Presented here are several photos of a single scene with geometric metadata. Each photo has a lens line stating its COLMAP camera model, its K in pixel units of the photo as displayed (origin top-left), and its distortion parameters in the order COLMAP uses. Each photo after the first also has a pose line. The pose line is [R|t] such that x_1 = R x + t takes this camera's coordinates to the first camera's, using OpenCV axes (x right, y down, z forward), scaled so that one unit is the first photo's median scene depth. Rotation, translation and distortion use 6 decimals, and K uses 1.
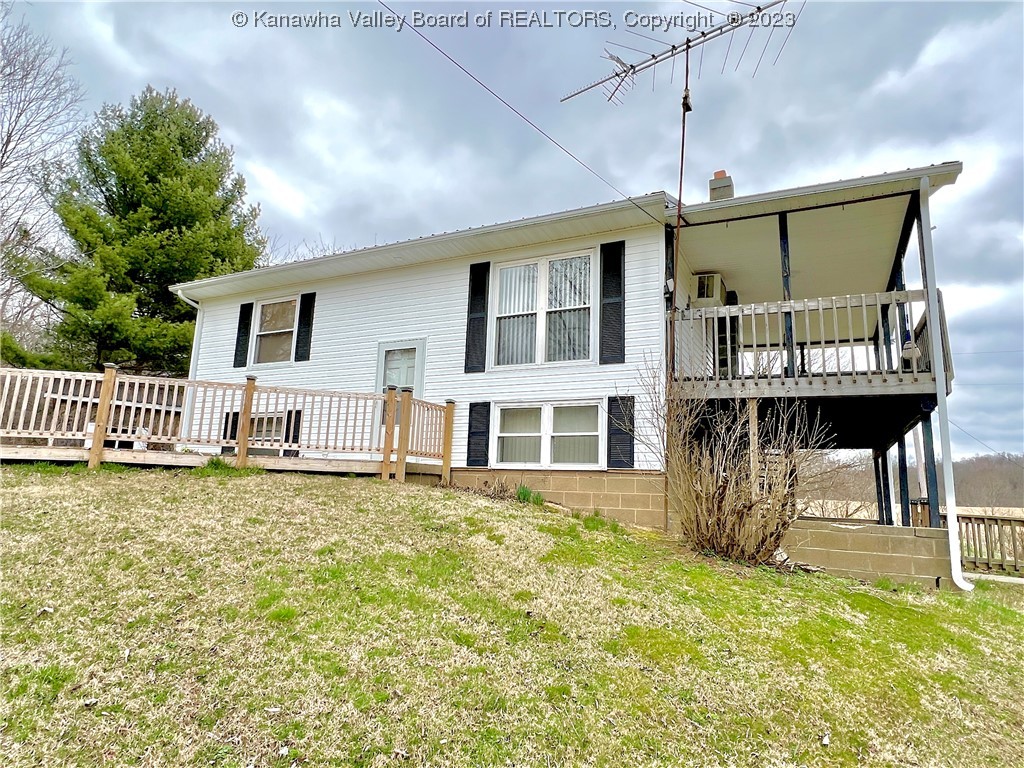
lens RADIAL K [[612.1, 0, 513.1], [0, 612.1, 379.5], [0, 0, 1]] dist [-0.005384, 0.002560]
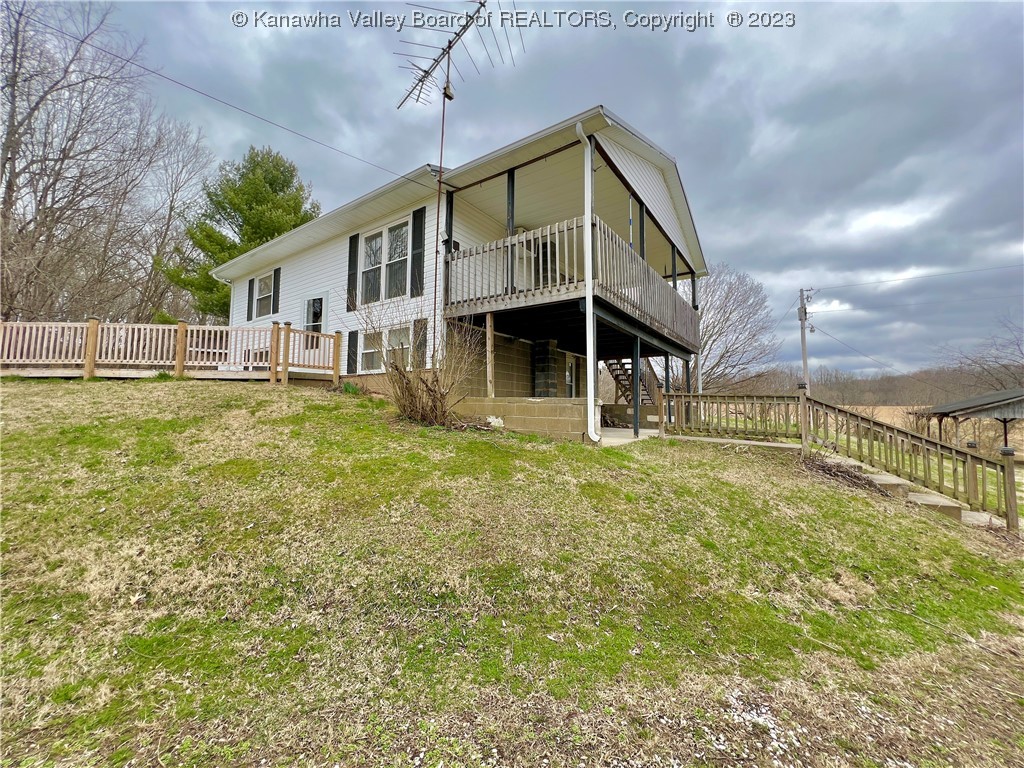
lens RADIAL K [[406.1, 0, 512.4], [0, 406.1, 381.8], [0, 0, 1]] dist [-0.006818, 0.000385]
pose [[0.989184, -0.038785, -0.141459, 0.473386], [0.055194, 0.991948, 0.113986, 0.069913], [0.135899, -0.120561, 0.983360, 0.071801]]
